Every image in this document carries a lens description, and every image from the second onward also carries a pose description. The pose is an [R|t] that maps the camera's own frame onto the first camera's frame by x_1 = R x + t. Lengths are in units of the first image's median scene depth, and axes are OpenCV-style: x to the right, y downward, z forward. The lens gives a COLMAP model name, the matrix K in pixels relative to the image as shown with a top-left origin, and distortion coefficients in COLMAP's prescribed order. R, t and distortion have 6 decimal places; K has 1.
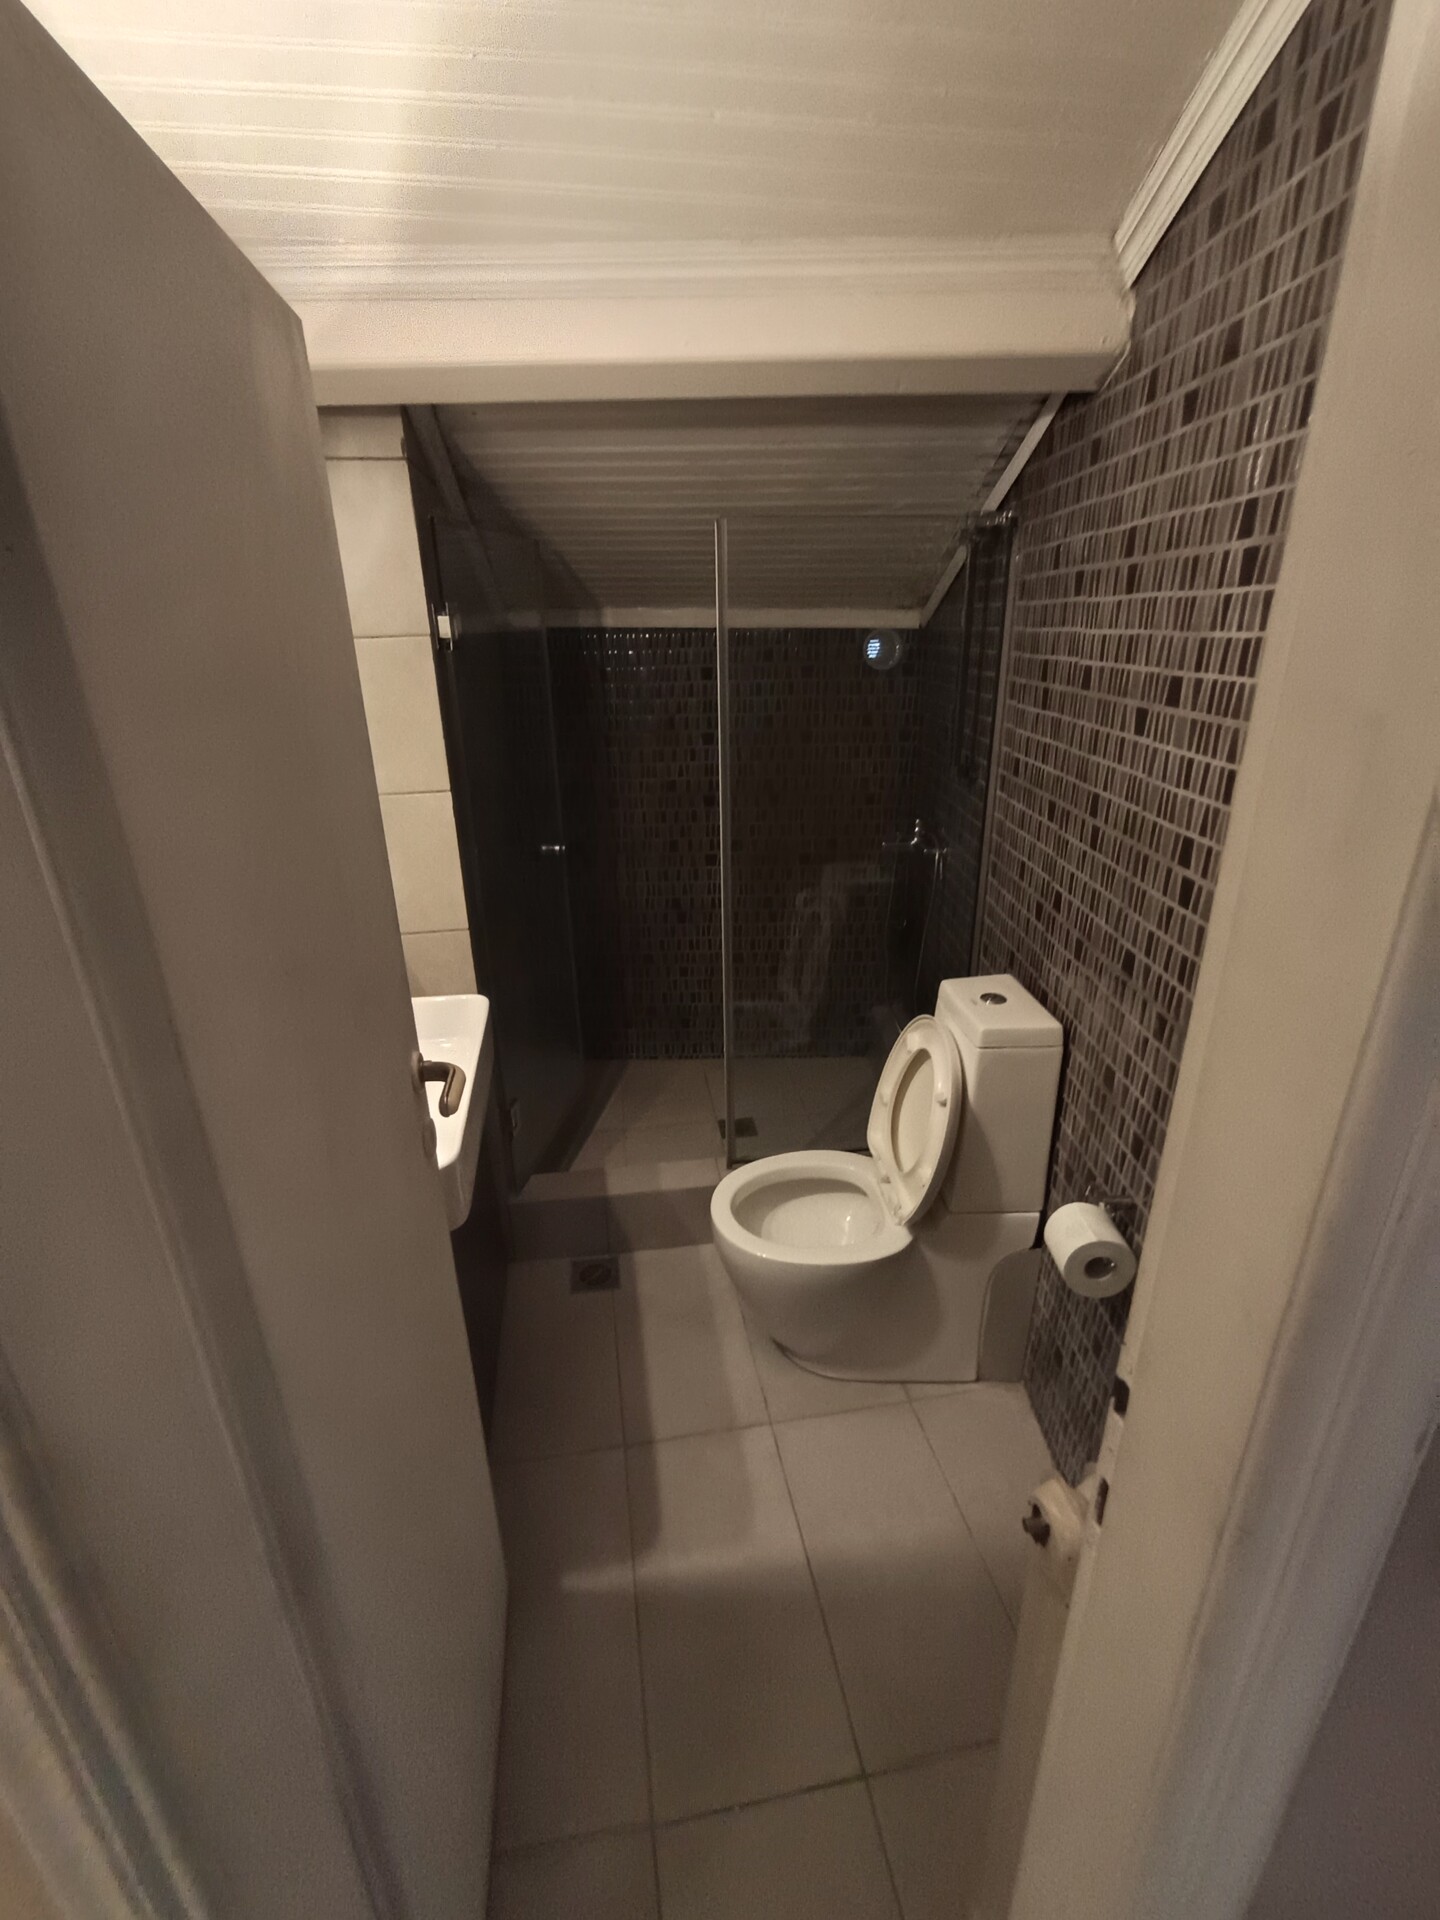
lens RADIAL K [[868.1, 0, 714.6], [0, 868.1, 958.7], [0, 0, 1]] dist [-0.012710, 0.009449]
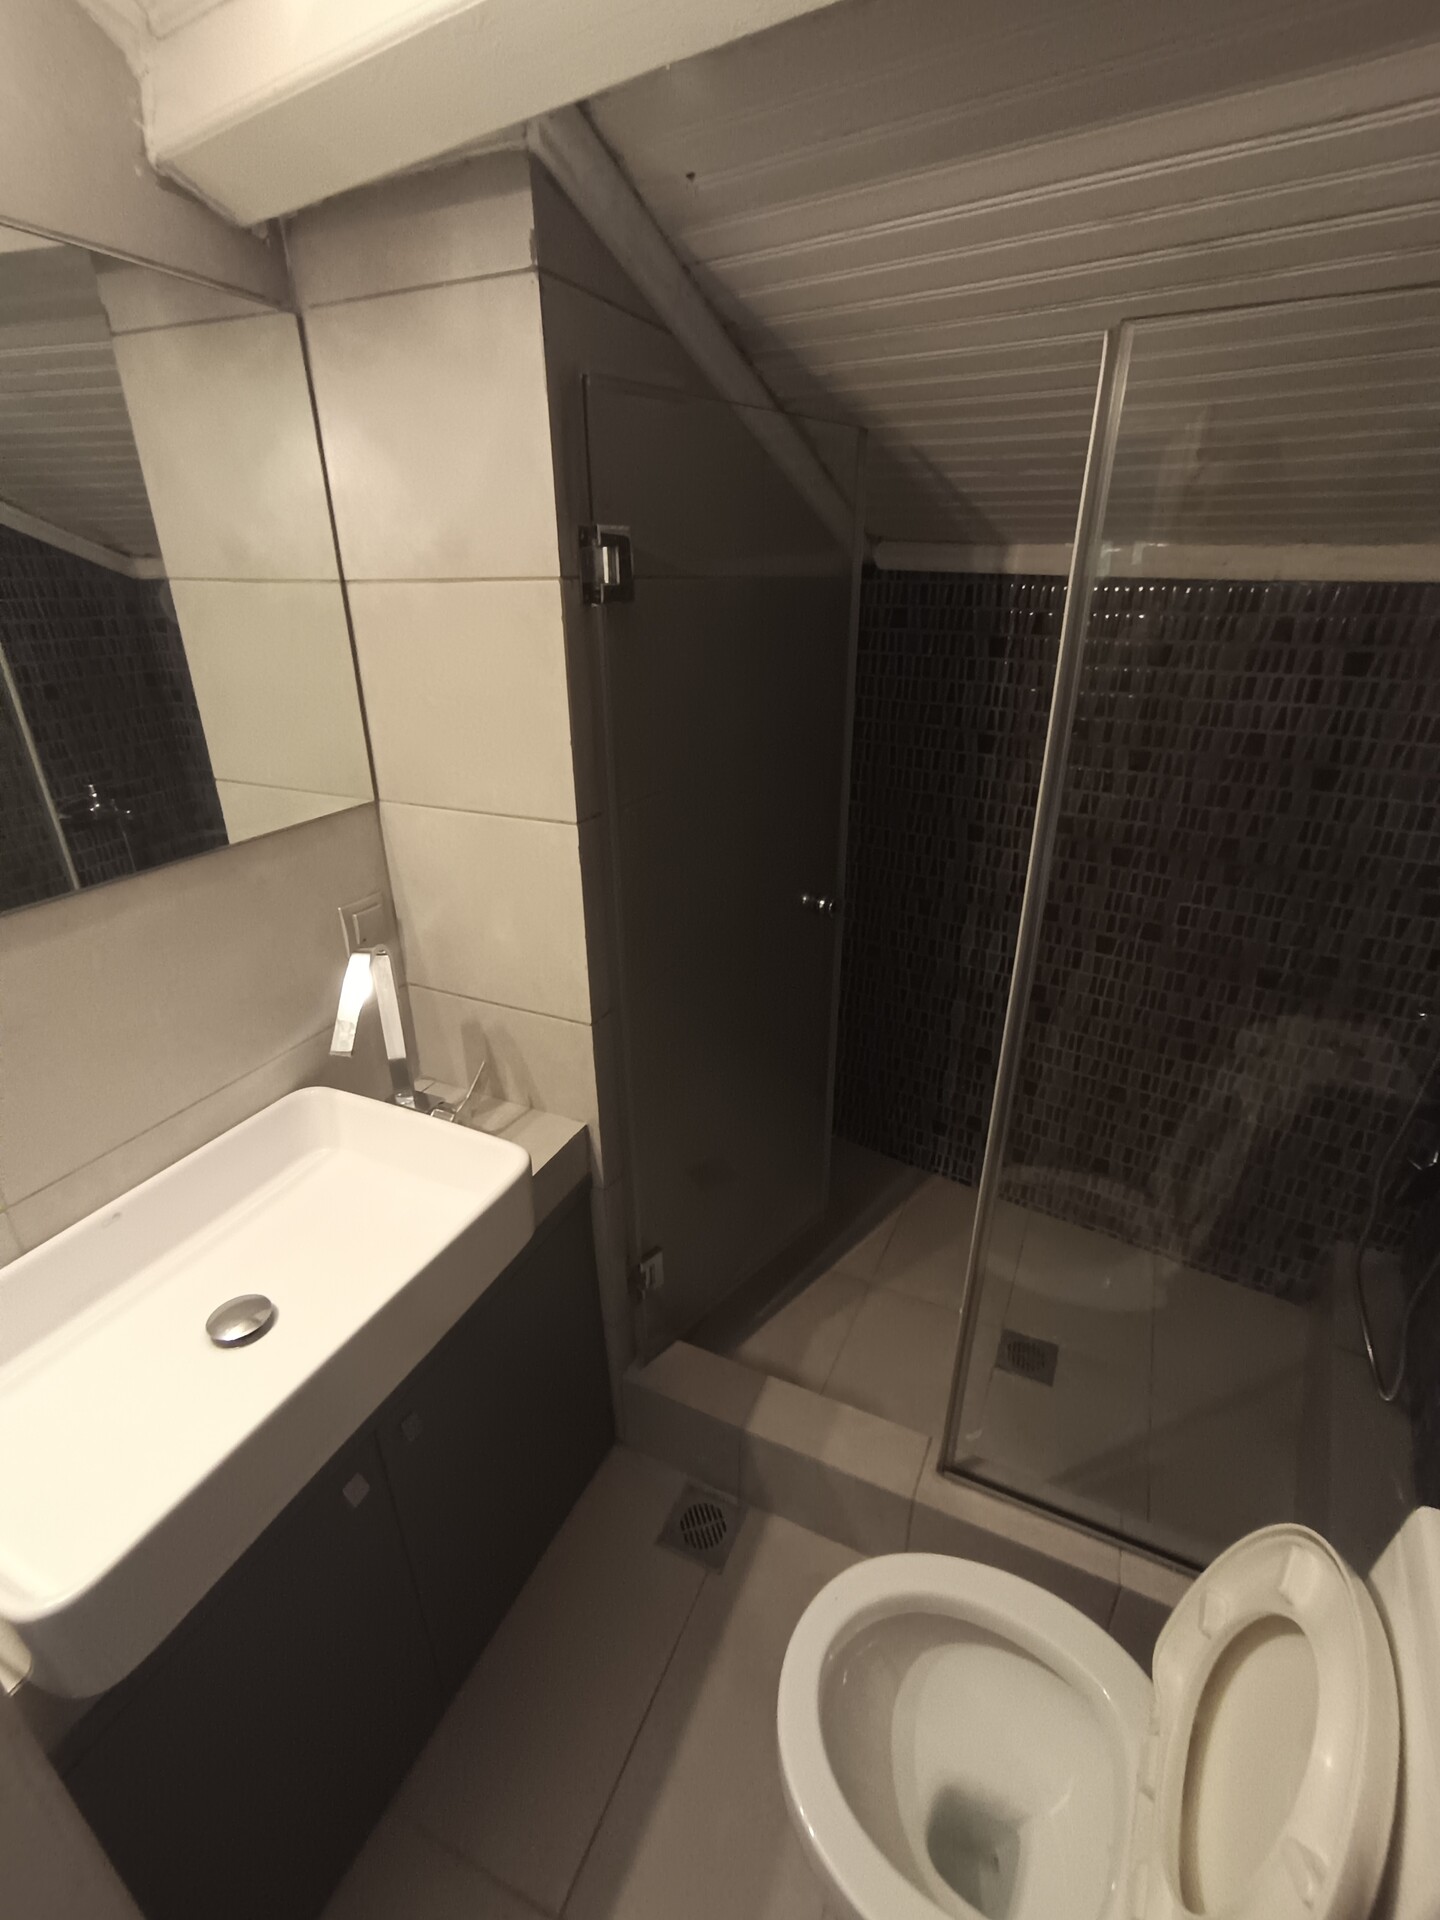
lens RADIAL K [[868.1, 0, 724.9], [0, 868.1, 962.7], [0, 0, 1]] dist [-0.012710, 0.009449]
pose [[0.839199, 0.239750, -0.488125, 0.102731], [-0.210449, 0.970815, 0.115021, -0.151799], [0.501455, 0.006200, 0.865162, 0.392764]]
